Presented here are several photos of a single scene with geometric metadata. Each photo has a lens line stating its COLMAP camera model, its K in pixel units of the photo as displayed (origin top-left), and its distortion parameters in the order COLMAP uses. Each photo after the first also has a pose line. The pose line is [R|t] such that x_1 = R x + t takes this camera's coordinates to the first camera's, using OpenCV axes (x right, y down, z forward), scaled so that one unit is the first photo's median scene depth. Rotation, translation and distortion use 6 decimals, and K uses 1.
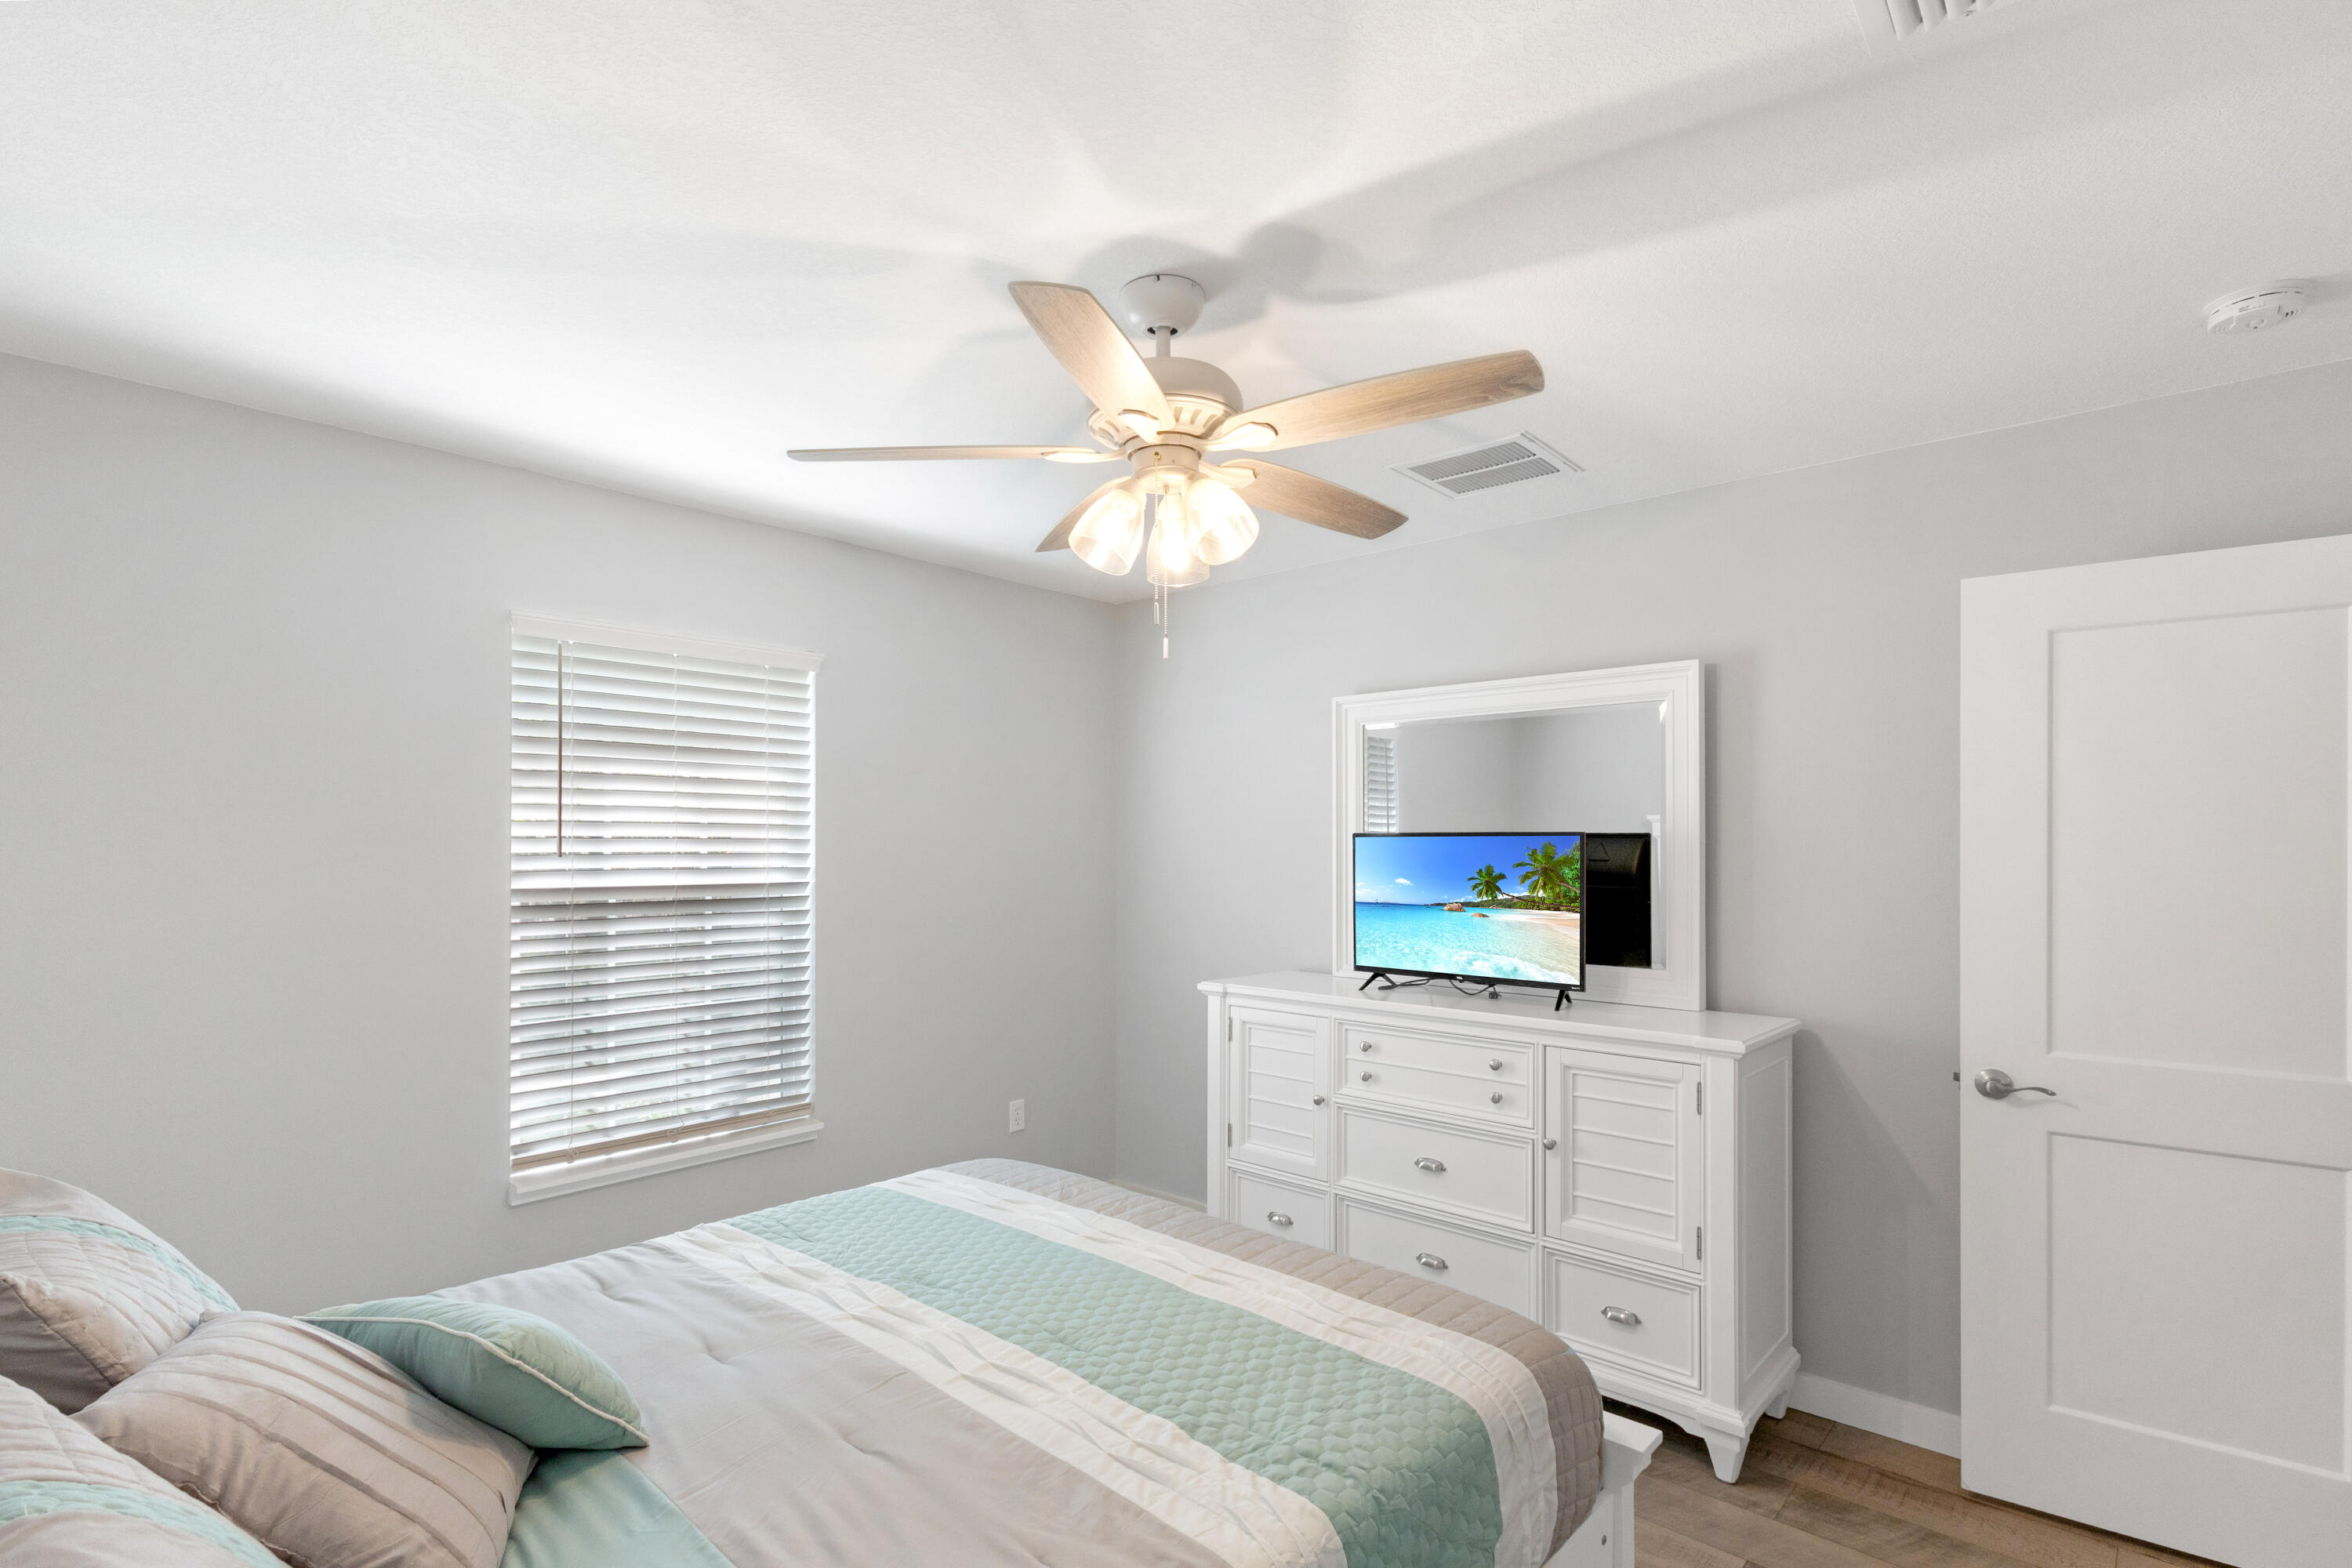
lens RADIAL K [[1121.2, 0, 1161.7], [0, 1121.2, 776.4], [0, 0, 1]] dist [0.003875, 0.000601]
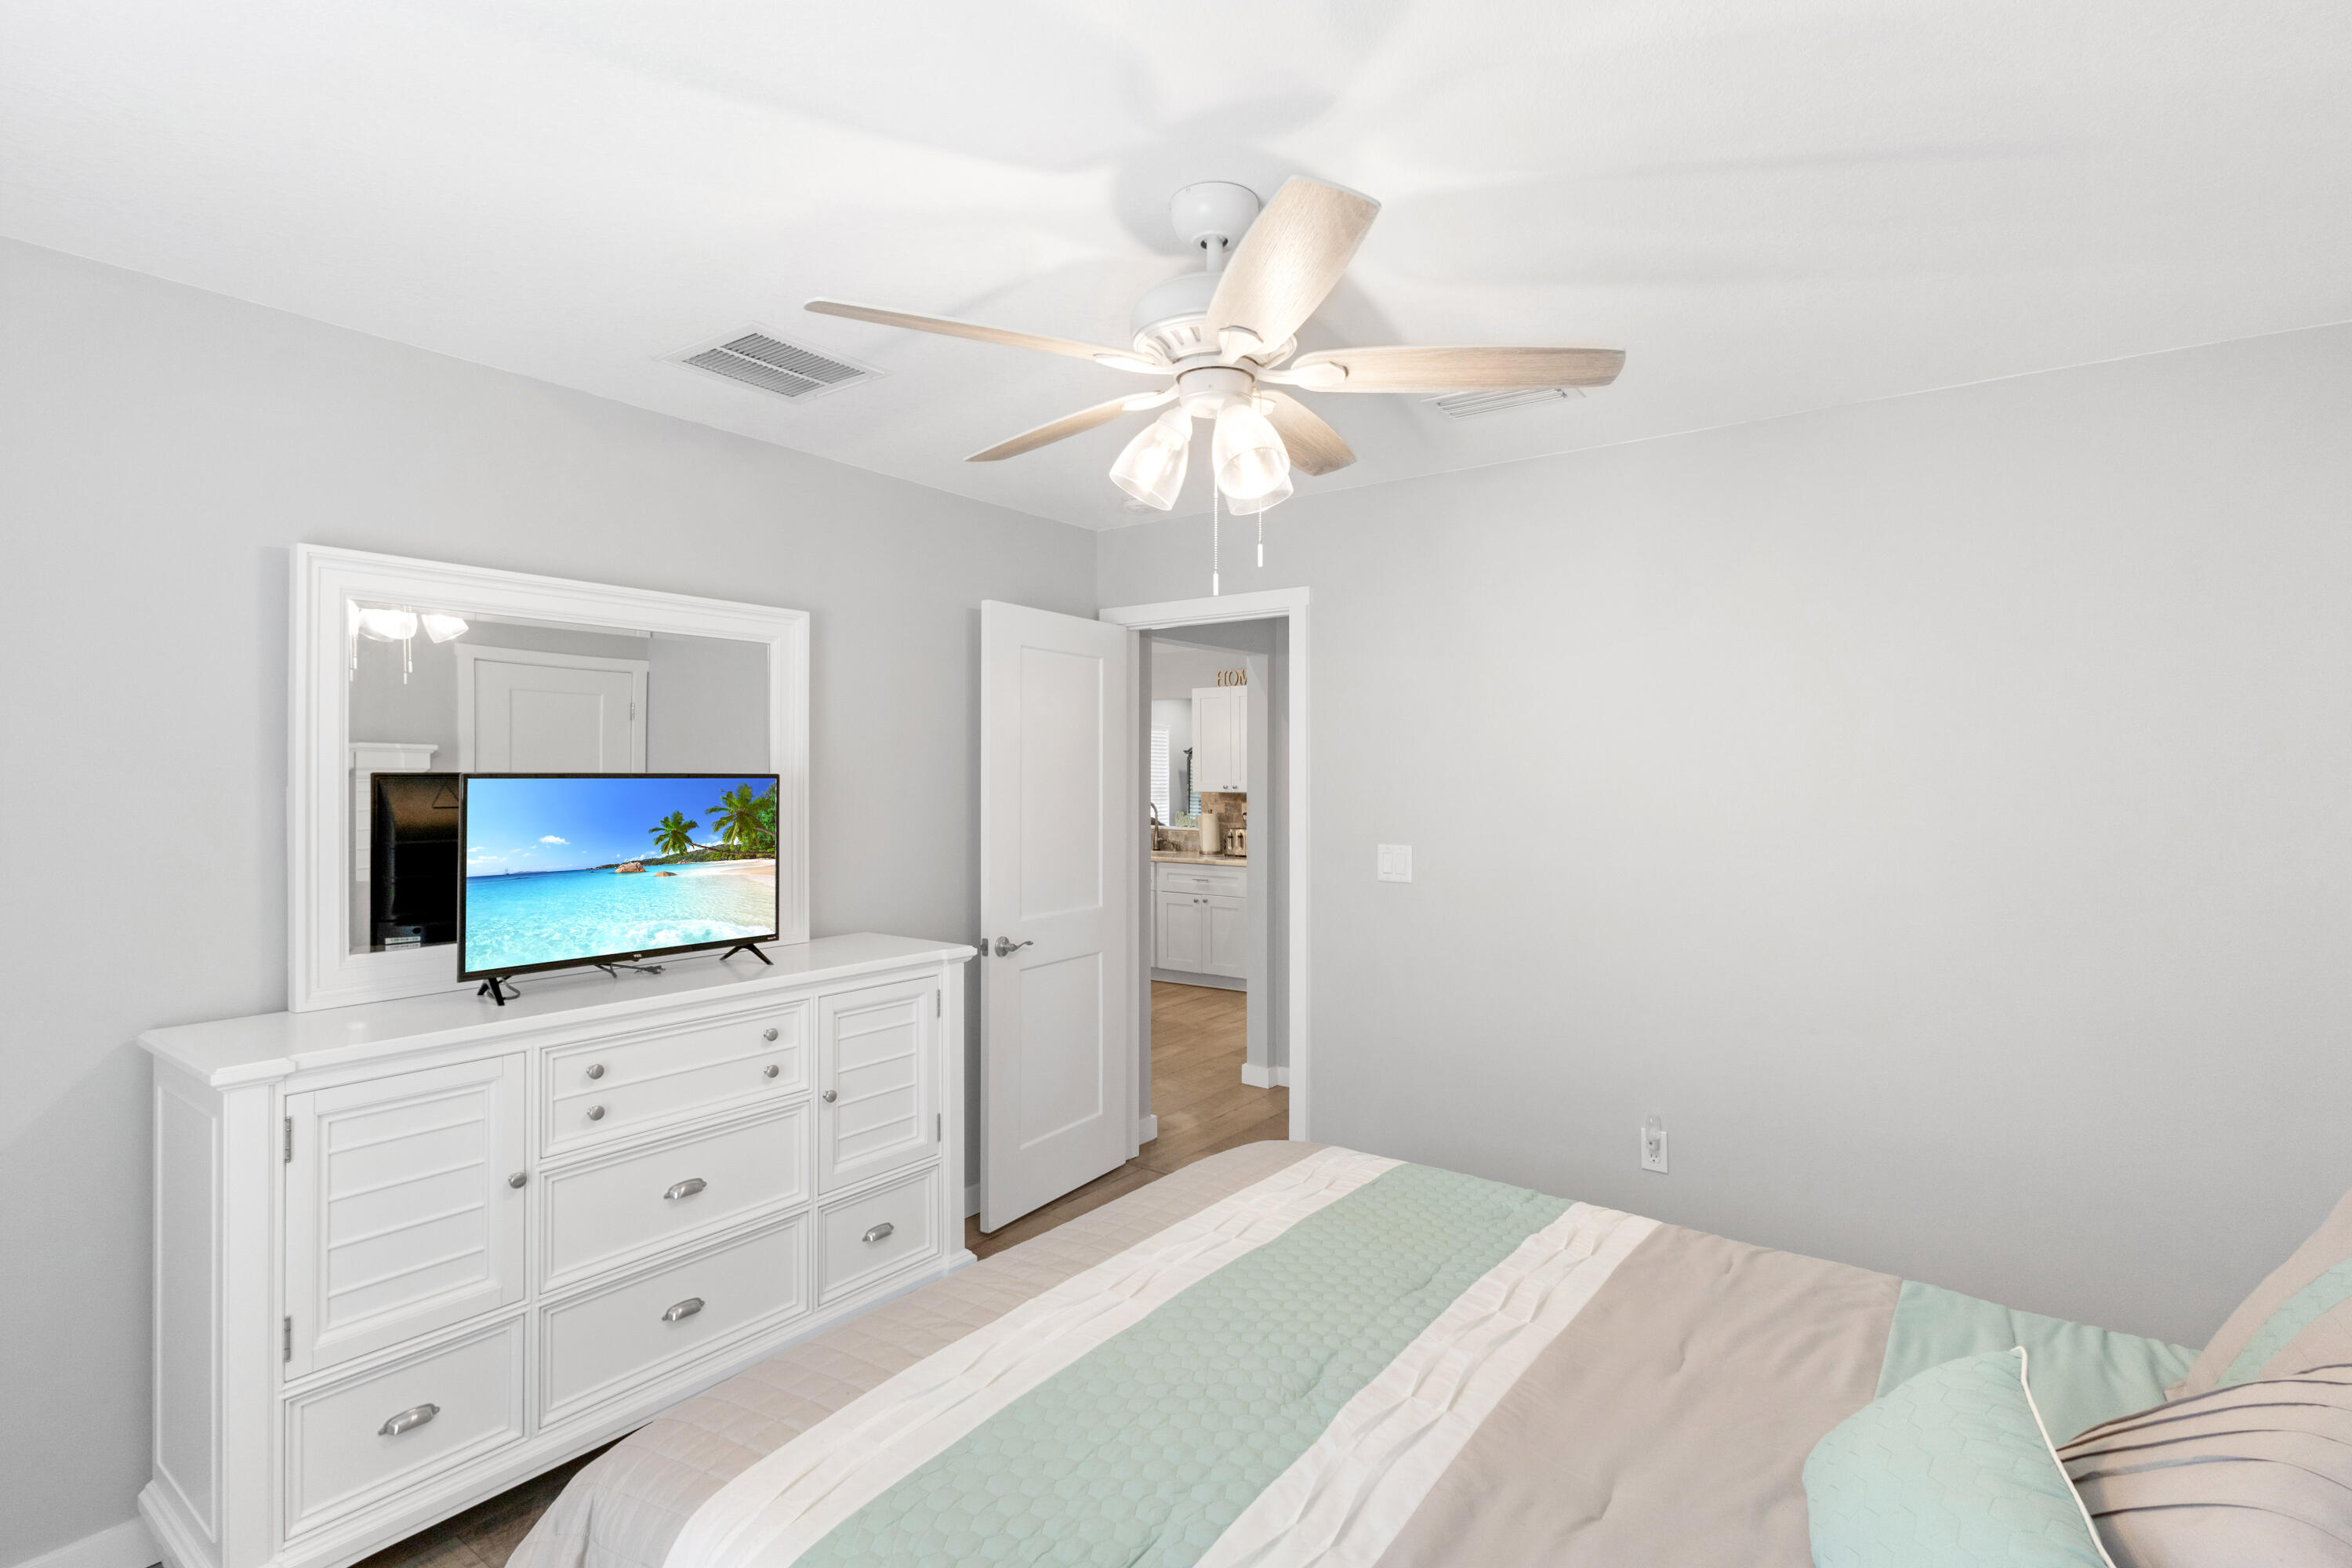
lens RADIAL K [[1121.2, 0, 1161.7], [0, 1121.2, 776.4], [0, 0, 1]] dist [0.003875, 0.000601]
pose [[-0.094646, 0.002993, 0.995507, -0.571023], [-0.053145, 0.998554, -0.008054, 0.041060], [-0.994091, -0.053668, -0.094350, 0.733239]]
